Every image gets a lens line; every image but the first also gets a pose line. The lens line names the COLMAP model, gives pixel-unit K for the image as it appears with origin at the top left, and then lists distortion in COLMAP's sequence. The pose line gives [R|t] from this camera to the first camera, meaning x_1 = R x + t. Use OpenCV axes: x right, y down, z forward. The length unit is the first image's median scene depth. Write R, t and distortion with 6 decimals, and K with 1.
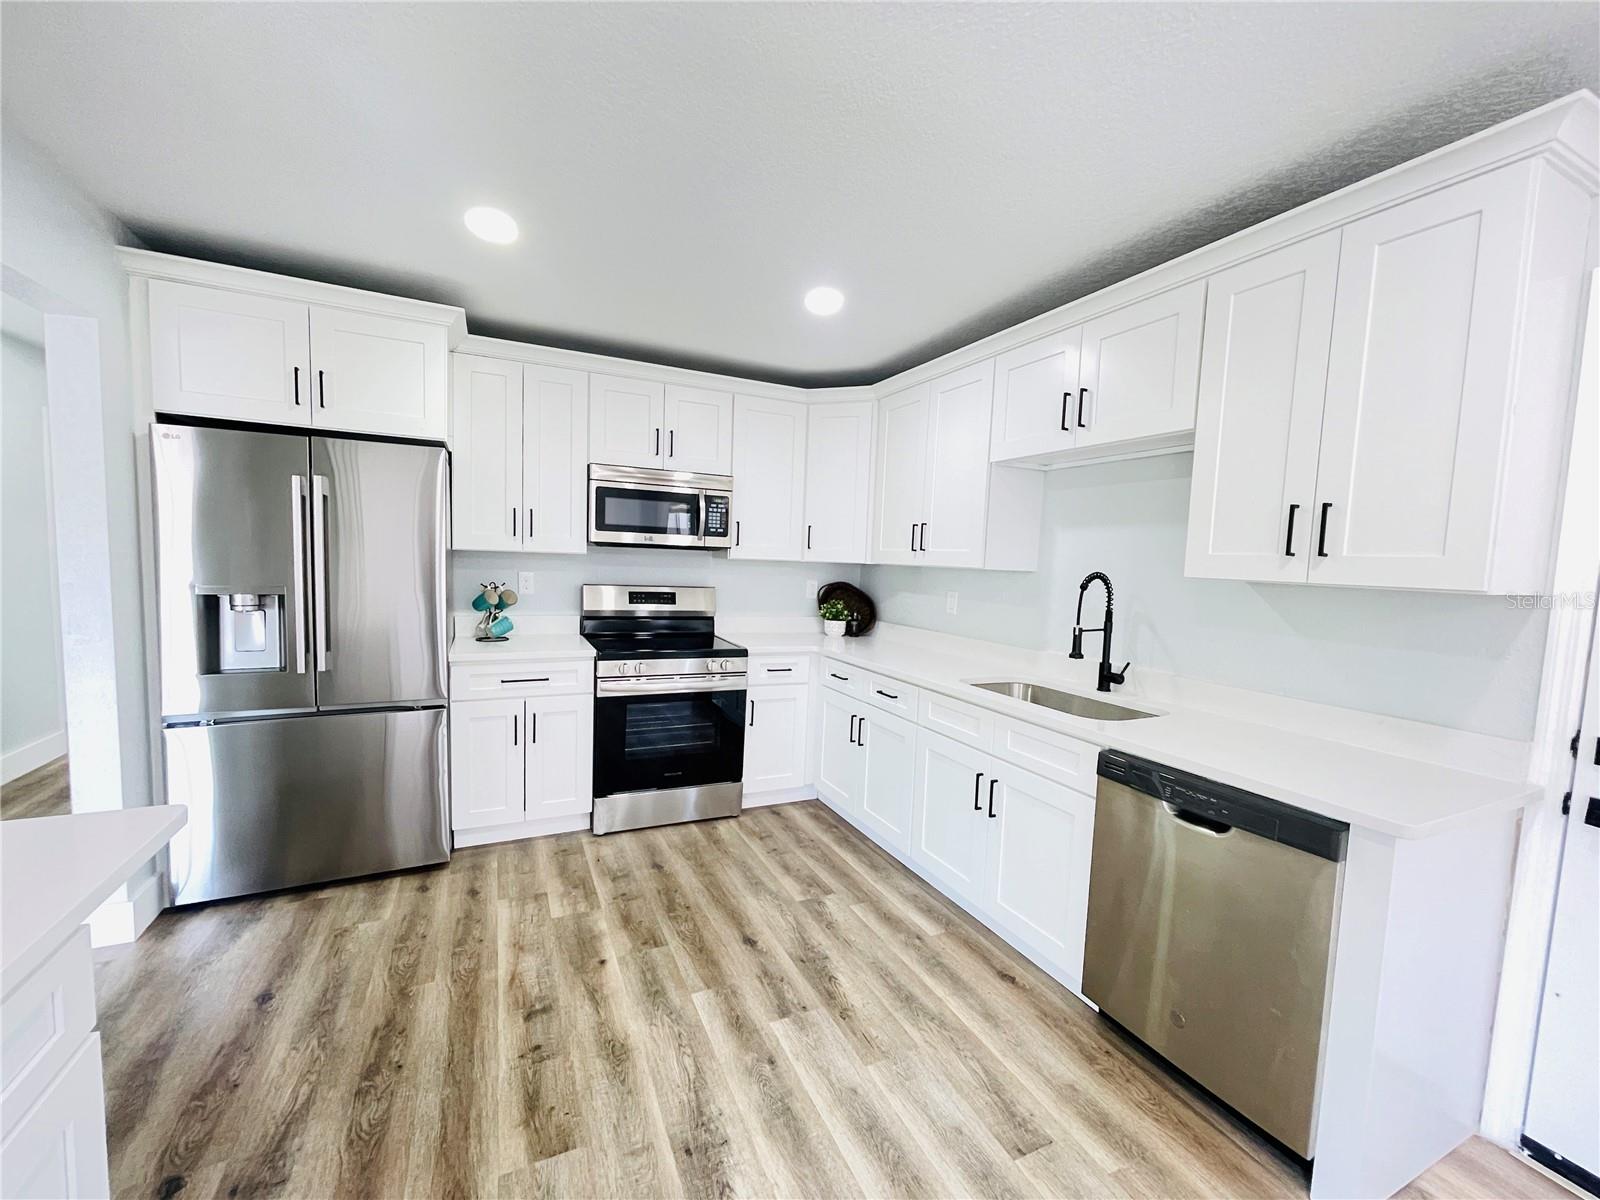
lens RADIAL K [[649.5, 0, 799.9], [0, 649.5, 606.2], [0, 0, 1]] dist [0.002097, -0.001216]
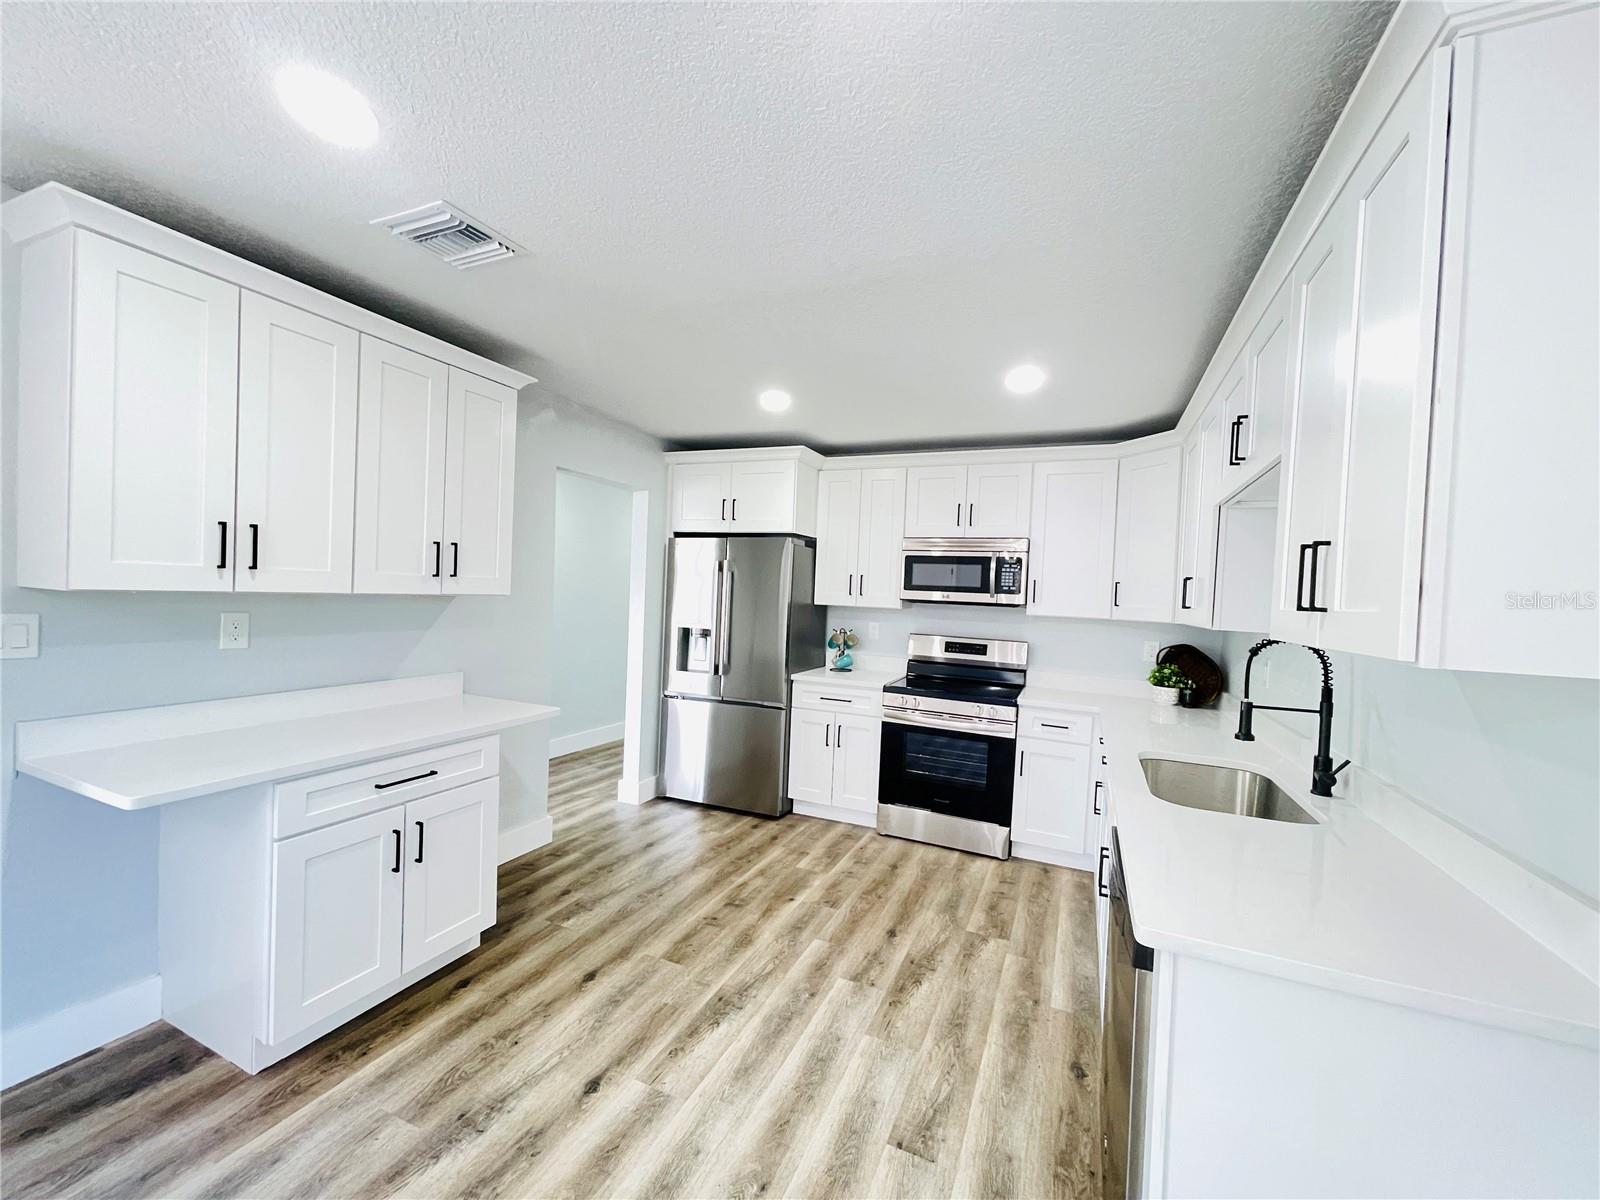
lens RADIAL K [[650.5, 0, 801.3], [0, 650.5, 603.2], [0, 0, 1]] dist [-0.005078, 0.003946]
pose [[0.657723, 0.003194, -0.753253, 0.625921], [-0.077464, 0.994976, -0.063420, 0.005023], [0.749267, 0.100063, 0.654666, 0.038067]]
